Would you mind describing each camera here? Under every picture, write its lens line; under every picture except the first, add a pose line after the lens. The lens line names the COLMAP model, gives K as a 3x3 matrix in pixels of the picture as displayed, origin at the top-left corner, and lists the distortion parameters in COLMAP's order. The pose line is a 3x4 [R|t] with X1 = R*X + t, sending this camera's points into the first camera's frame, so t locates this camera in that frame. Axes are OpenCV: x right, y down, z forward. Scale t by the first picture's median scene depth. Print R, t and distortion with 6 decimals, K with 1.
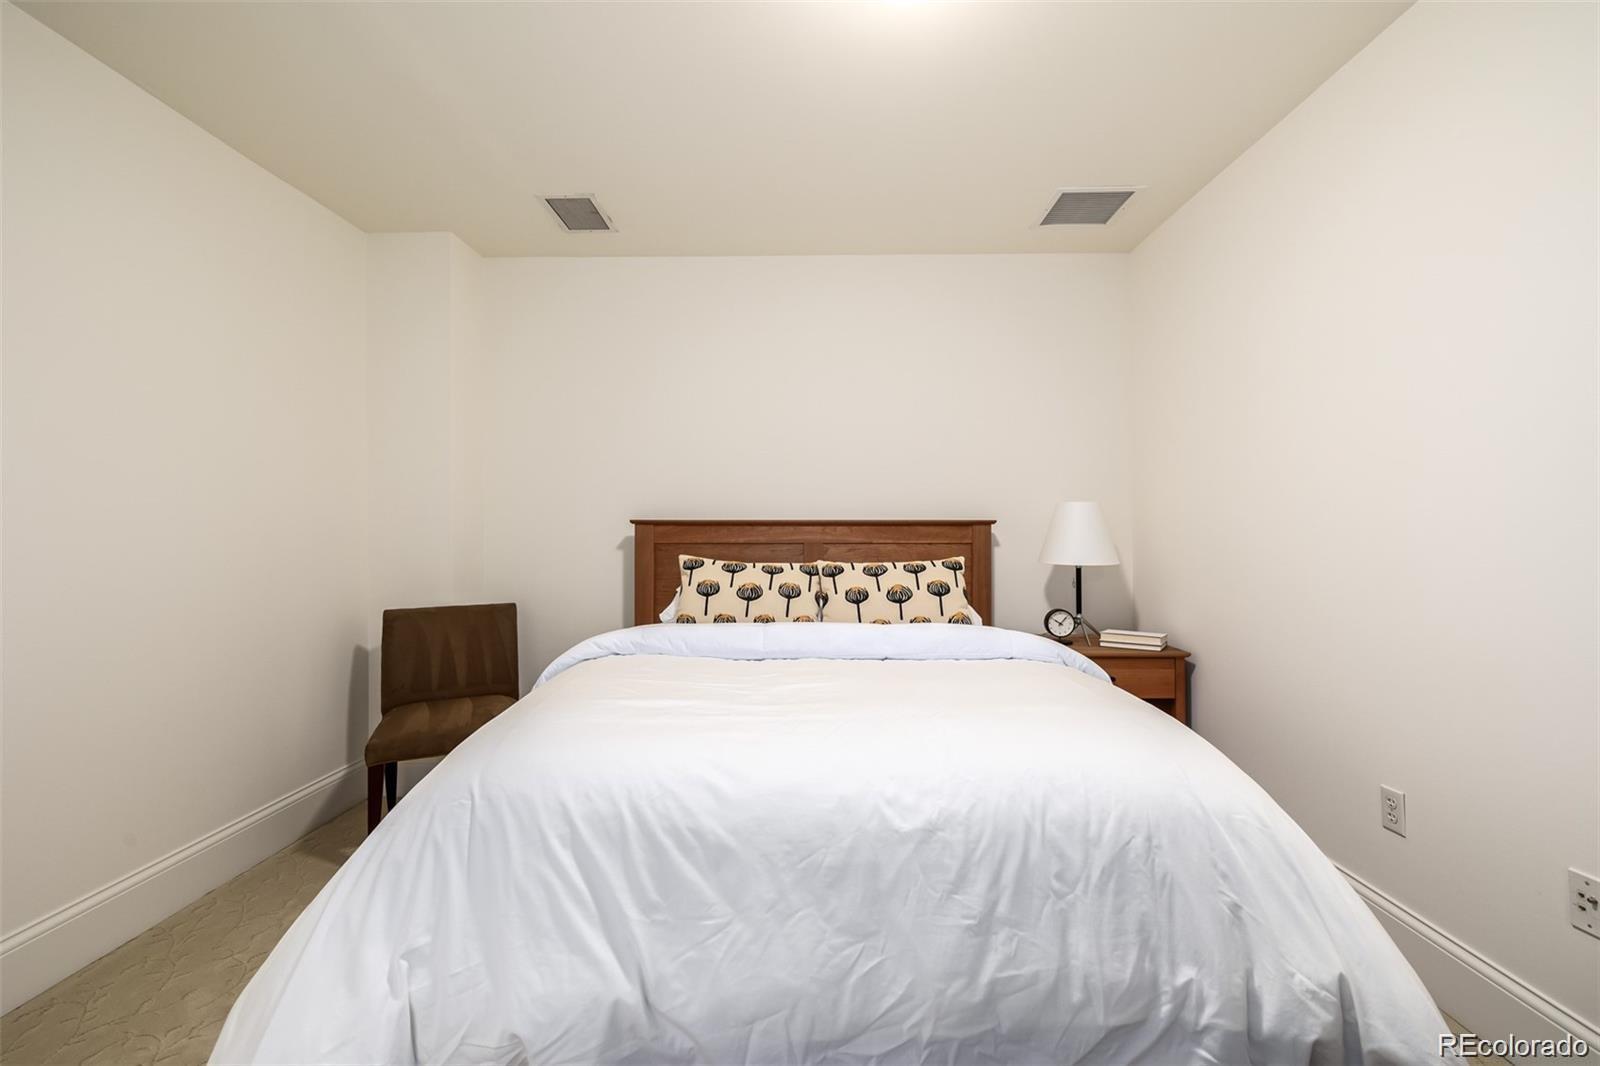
lens RADIAL K [[677.9, 0, 799.8], [0, 677.9, 530.0], [0, 0, 1]] dist [0.000933, 0.000850]
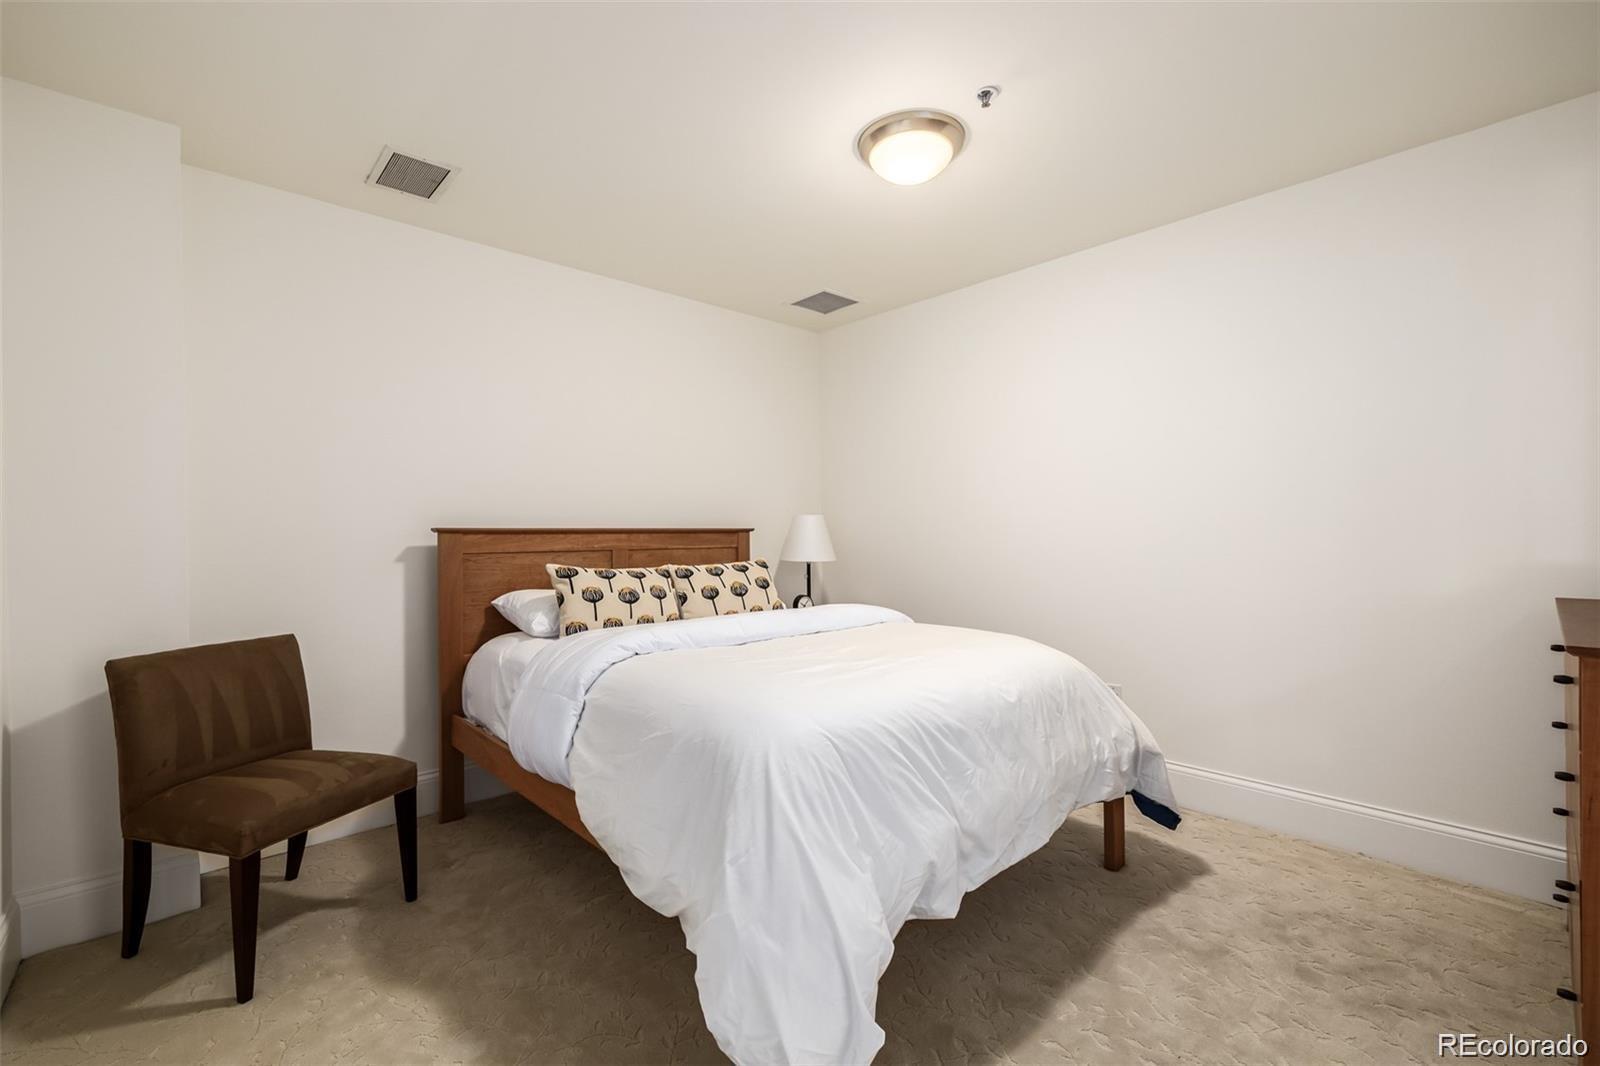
lens RADIAL K [[677.9, 0, 819.0], [0, 677.9, 532.1], [0, 0, 1]] dist [0.000933, 0.000850]
pose [[0.720935, -0.002420, 0.692998, -0.577023], [0.005118, 0.999985, -0.001832, -0.005824], [-0.692984, 0.004868, 0.720937, 0.016016]]
